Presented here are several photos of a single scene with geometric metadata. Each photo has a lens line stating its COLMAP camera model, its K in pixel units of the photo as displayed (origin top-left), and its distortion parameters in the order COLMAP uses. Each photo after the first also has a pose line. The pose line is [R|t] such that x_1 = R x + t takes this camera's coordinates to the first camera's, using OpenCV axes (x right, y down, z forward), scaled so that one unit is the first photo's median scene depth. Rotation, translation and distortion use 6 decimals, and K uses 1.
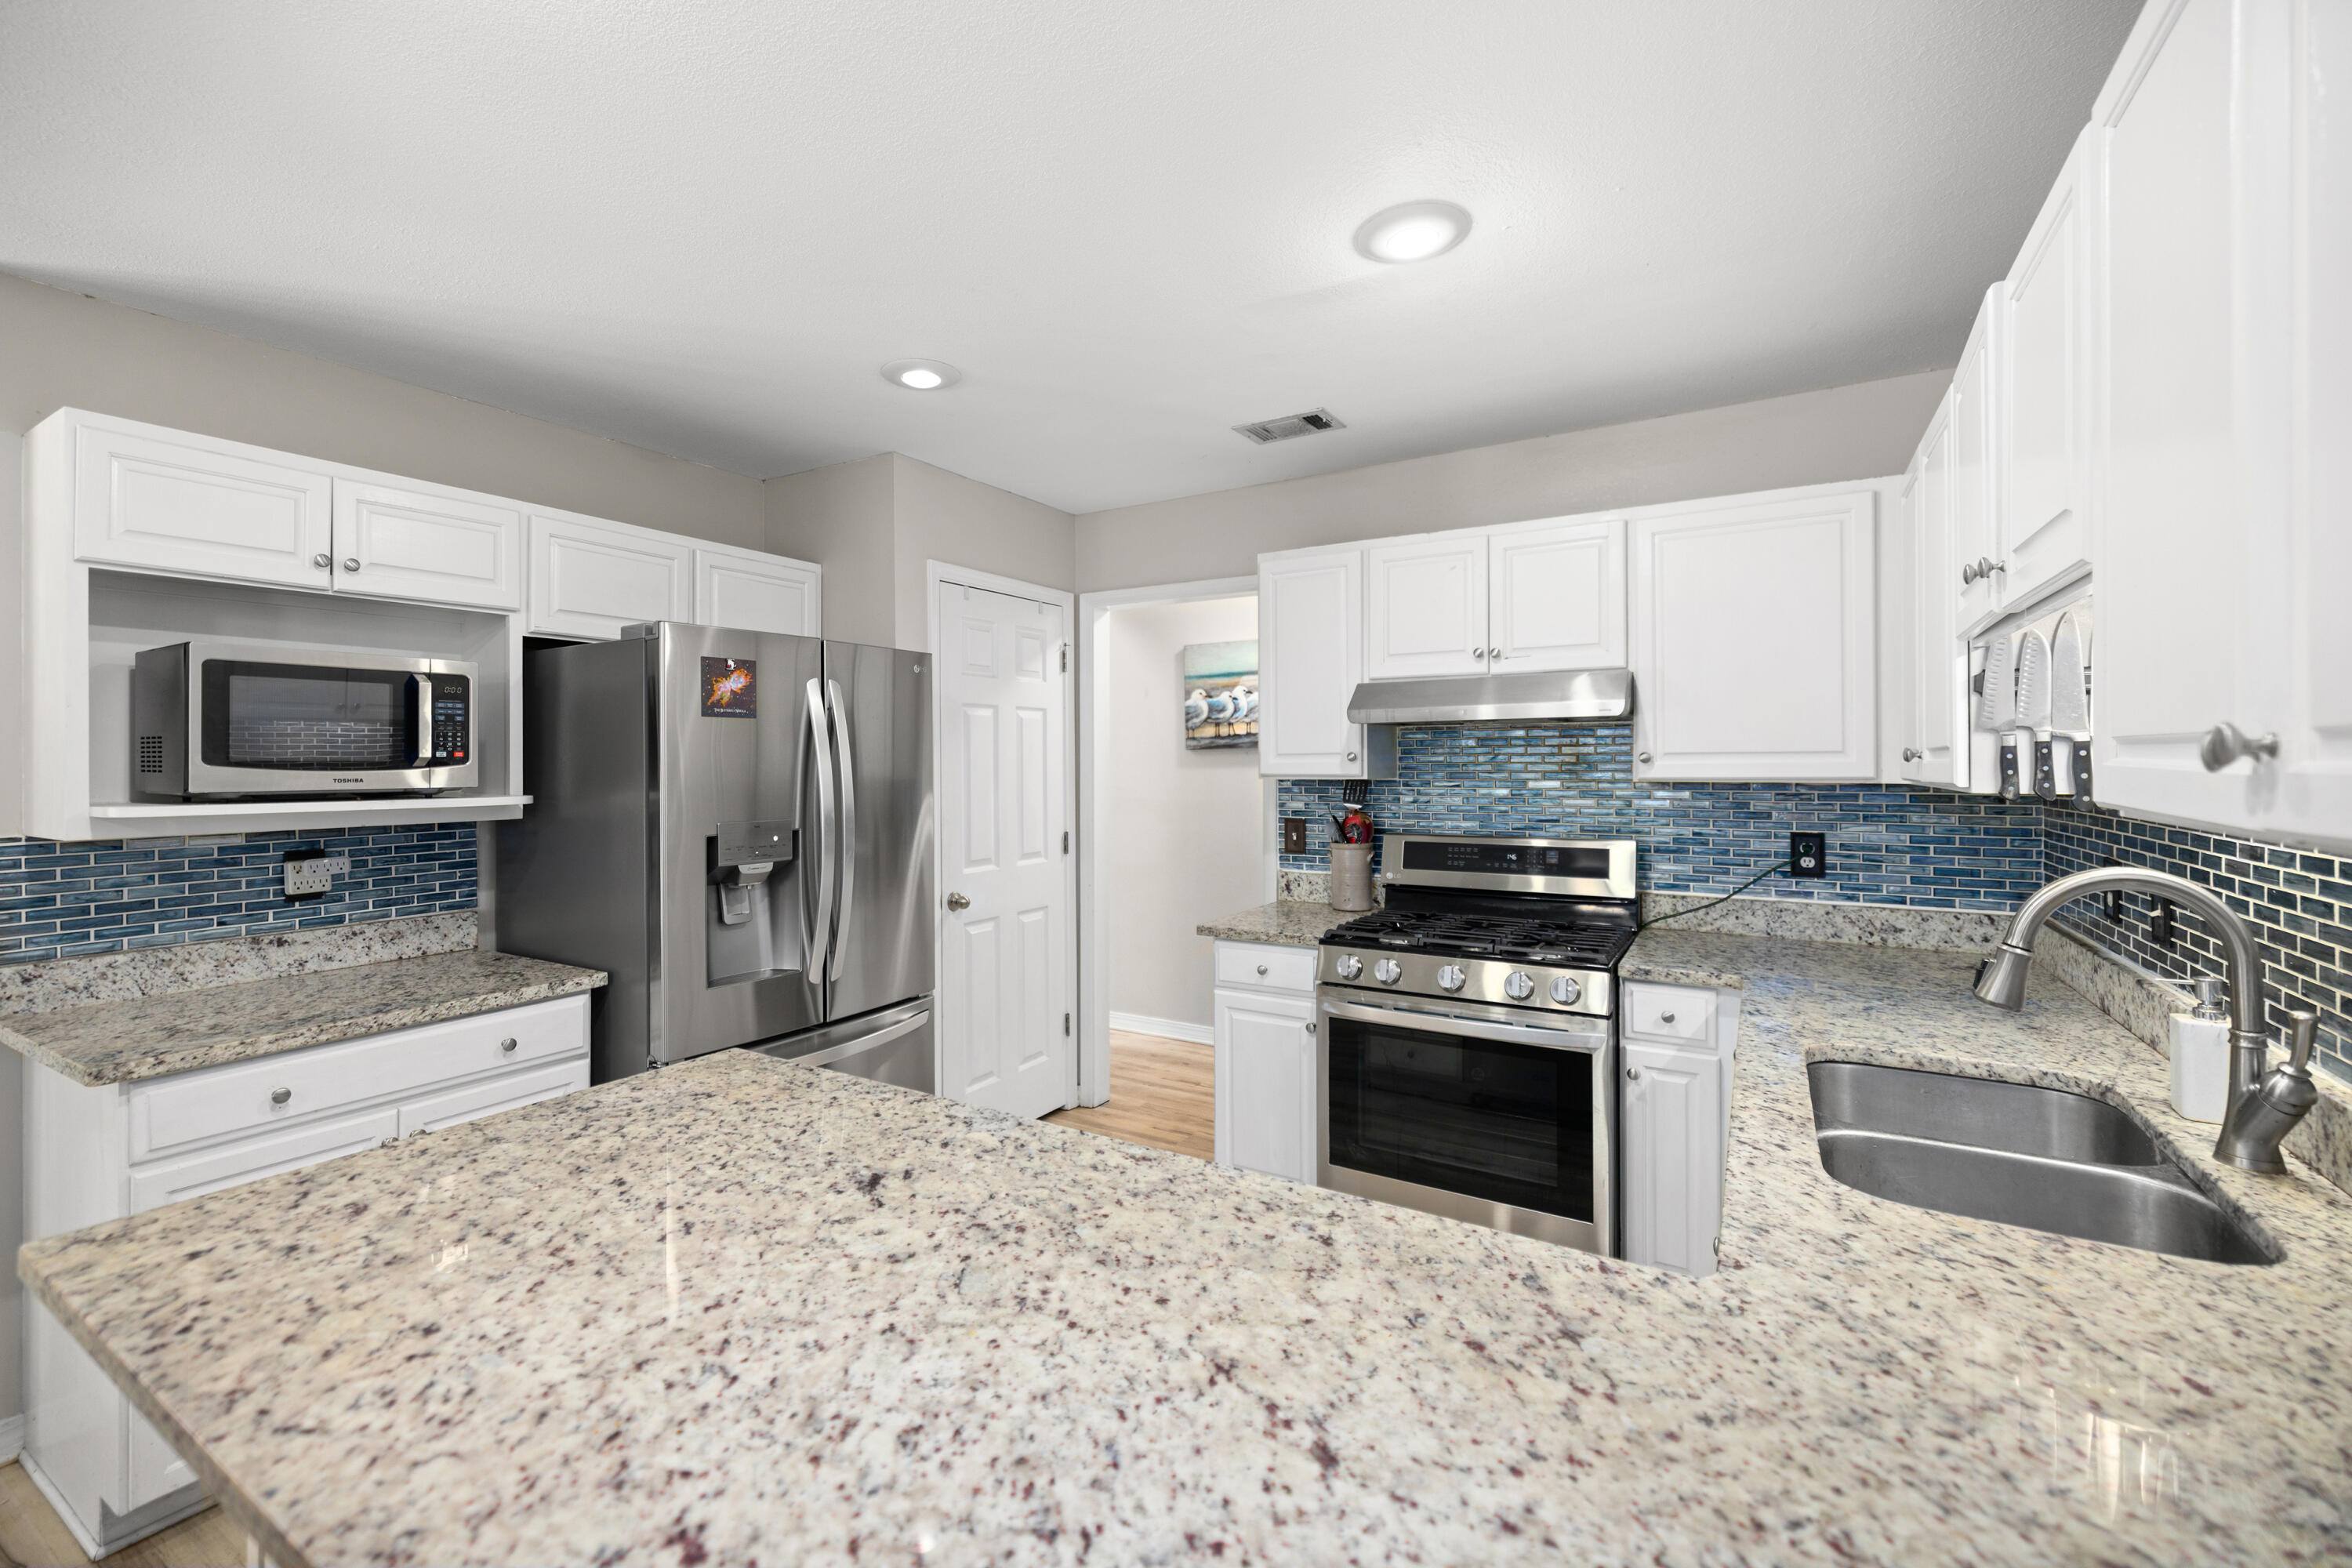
lens RADIAL K [[997.5, 0, 1139.8], [0, 997.5, 760.7], [0, 0, 1]] dist [0.004379, -0.001528]
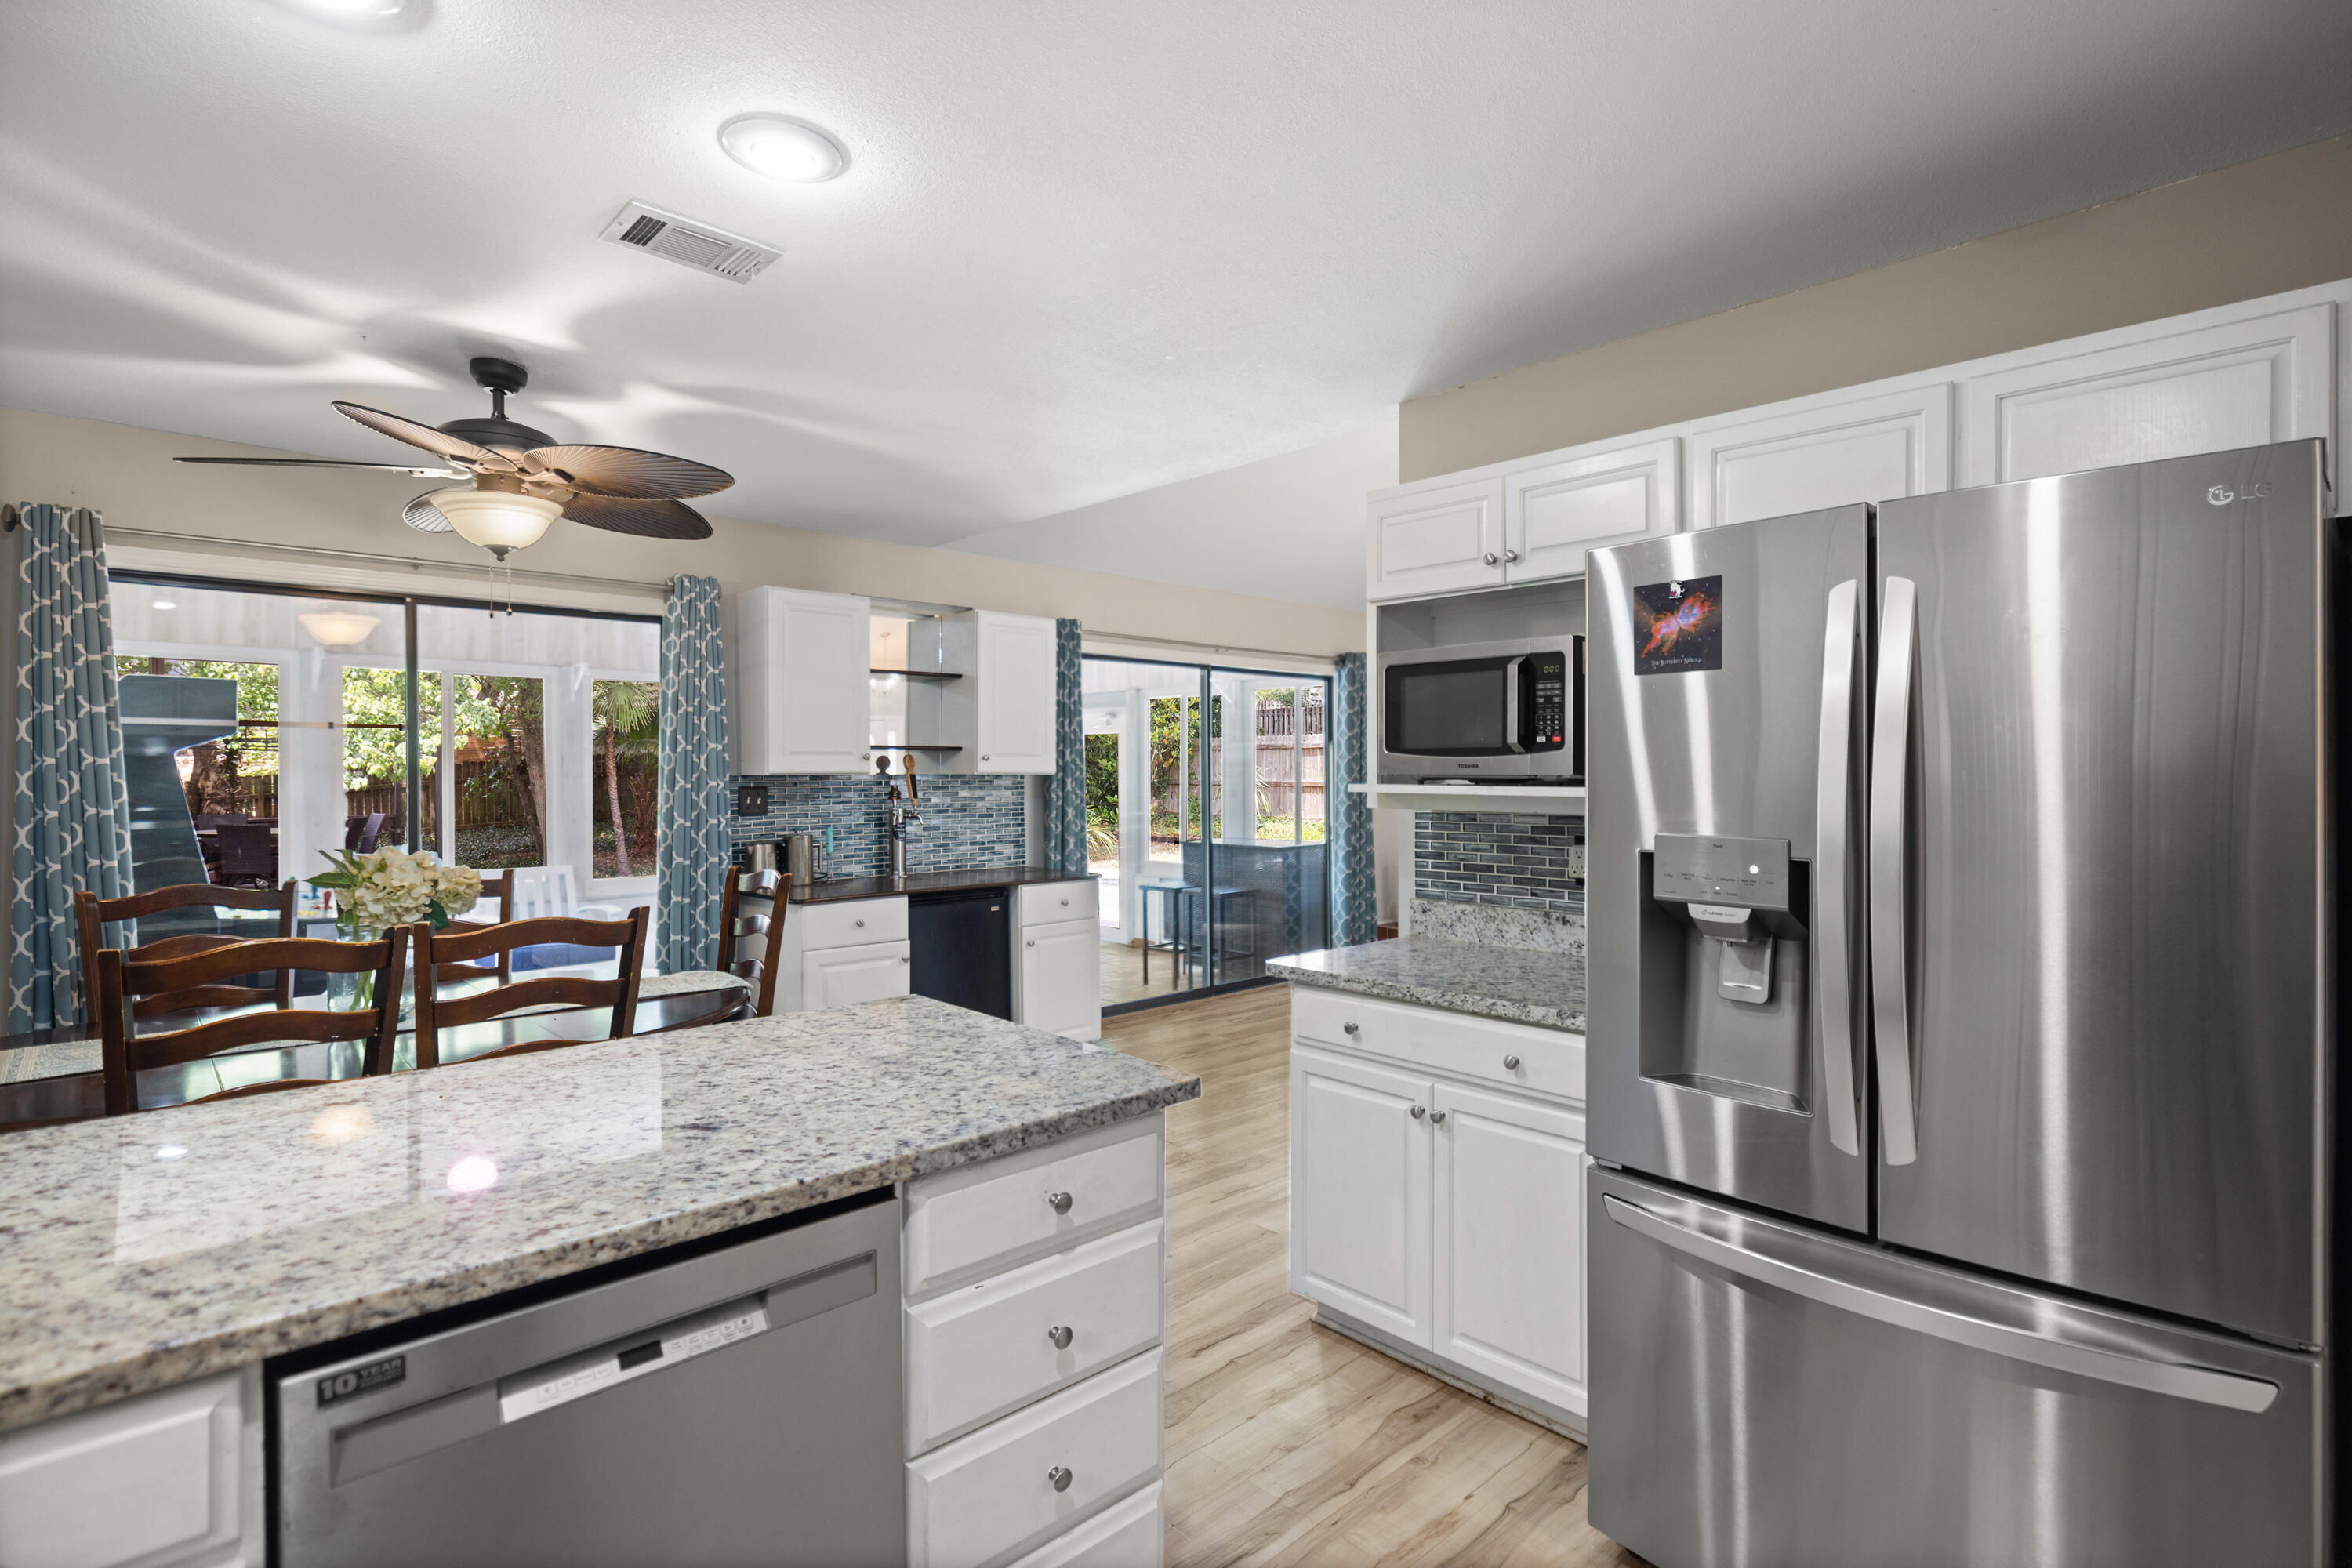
lens RADIAL K [[1119.2, 0, 1175.2], [0, 1119.2, 769.3], [0, 0, 1]] dist [-0.004668, 0.000500]
pose [[-0.251636, 0.003125, -0.967817, 0.643948], [0.002918, 0.999993, 0.002470, 0.030129], [0.967817, -0.002203, -0.251644, 1.511497]]
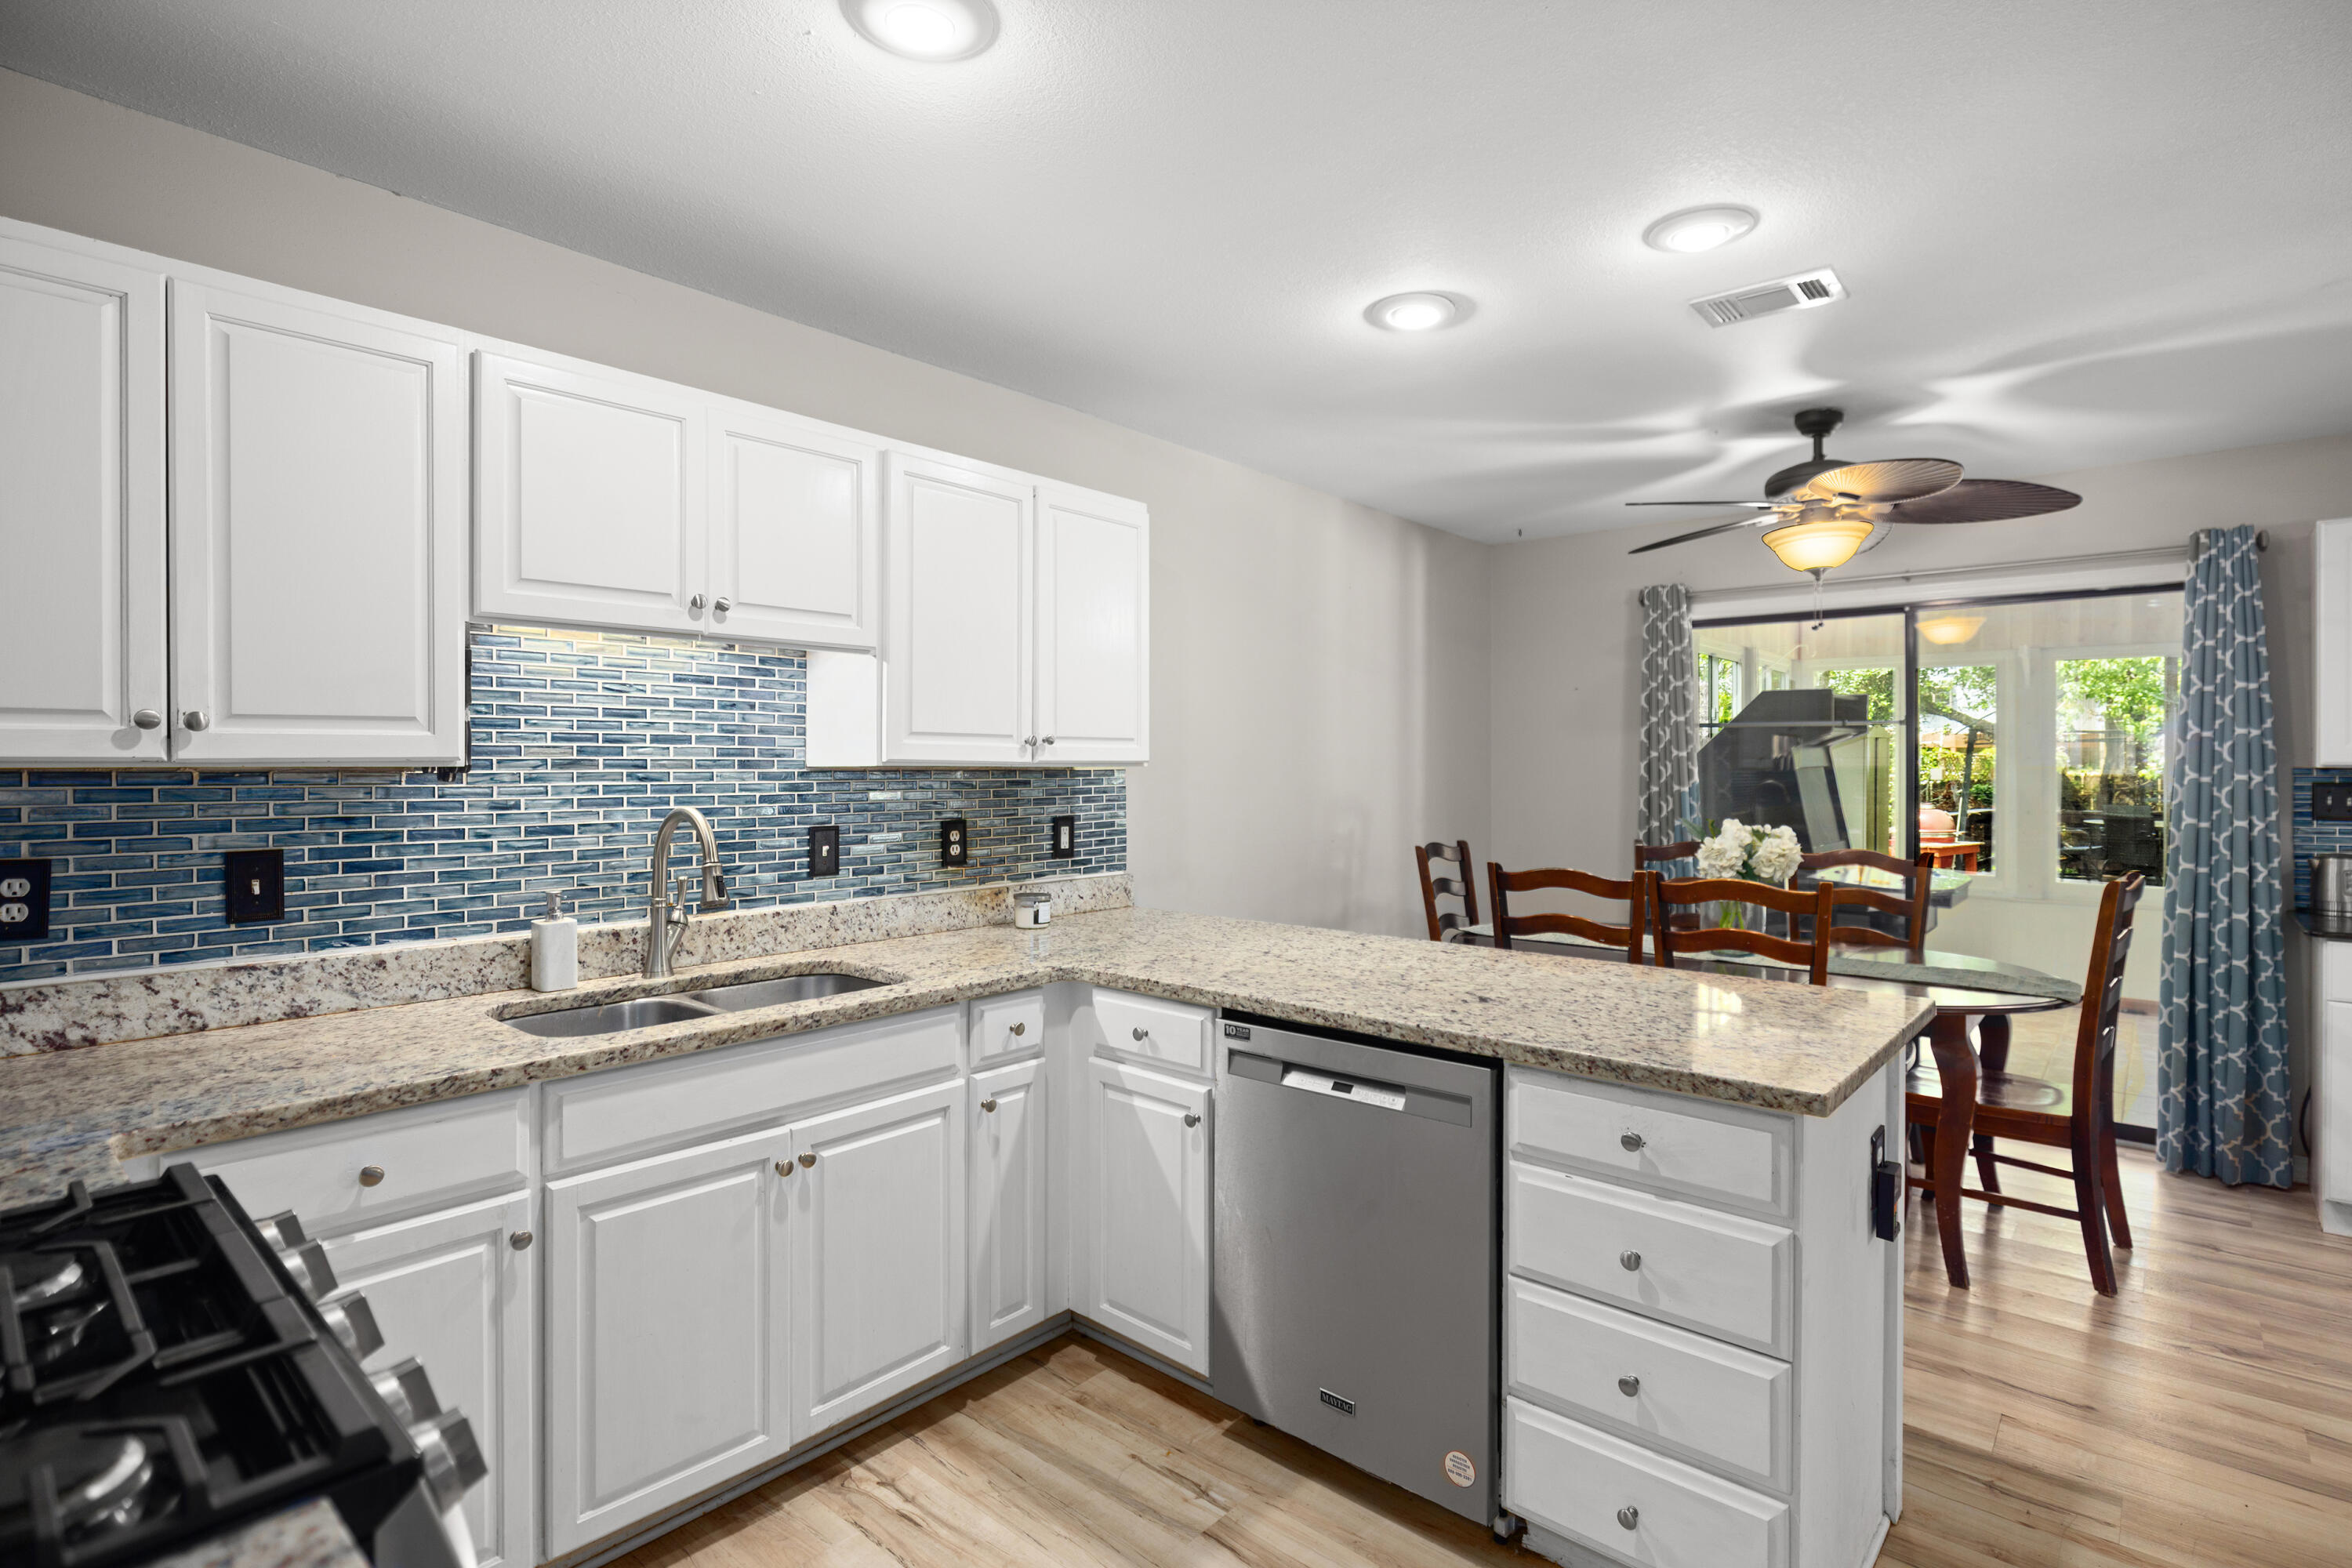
lens RADIAL K [[1119.2, 0, 1187.4], [0, 1119.2, 777.9], [0, 0, 1]] dist [-0.004668, 0.000500]
pose [[-0.988015, 0.000990, 0.154353, -0.062781], [0.002810, 0.999929, 0.011578, 0.039737], [-0.154330, 0.011873, -0.987948, 2.377929]]
